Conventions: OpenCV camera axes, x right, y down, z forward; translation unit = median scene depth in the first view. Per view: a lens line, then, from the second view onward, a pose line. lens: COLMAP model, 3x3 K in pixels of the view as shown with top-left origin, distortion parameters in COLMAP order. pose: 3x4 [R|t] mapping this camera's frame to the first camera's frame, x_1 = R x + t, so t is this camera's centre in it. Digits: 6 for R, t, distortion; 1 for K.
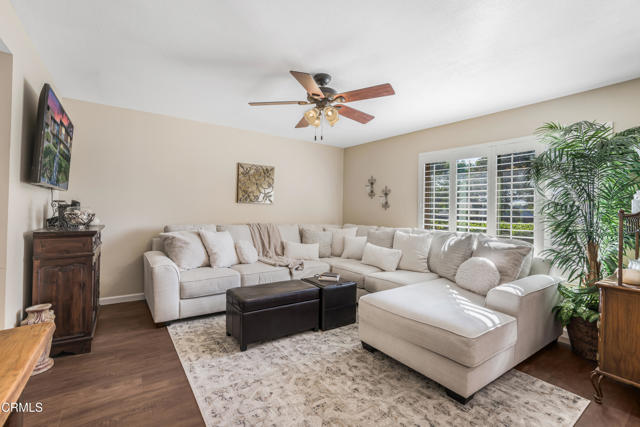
lens RADIAL K [[288.6, 0, 317.8], [0, 288.6, 211.2], [0, 0, 1]] dist [-0.033233, 0.002026]
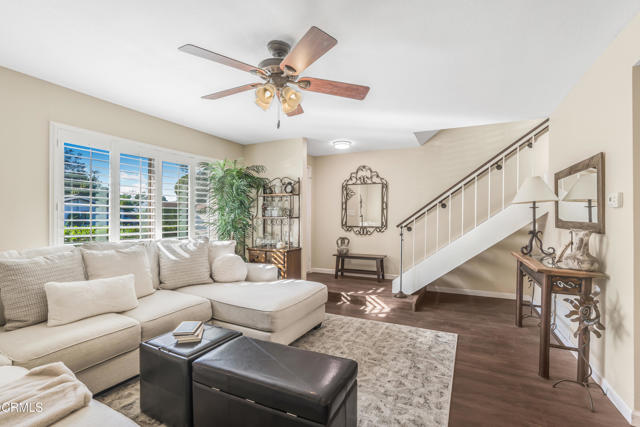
lens RADIAL K [[288.6, 0, 322.4], [0, 288.6, 216.4], [0, 0, 1]] dist [-0.033233, 0.002026]
pose [[-0.479397, -0.017223, 0.877429, -0.775940], [-0.014949, 0.999823, 0.011457, -0.025106], [-0.877471, -0.007624, -0.479570, 1.349289]]
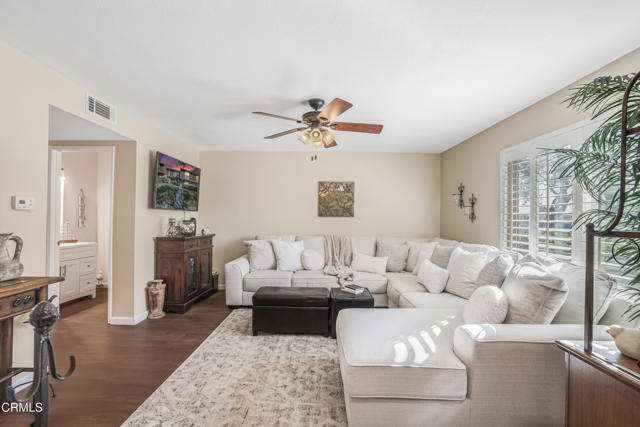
lens RADIAL K [[288.6, 0, 315.5], [0, 288.6, 219.0], [0, 0, 1]] dist [-0.033233, 0.002026]
pose [[0.809053, -0.011712, -0.587618, 0.693597], [0.003911, 0.999887, -0.014543, -0.006706], [0.587722, 0.009468, 0.809007, 0.126712]]
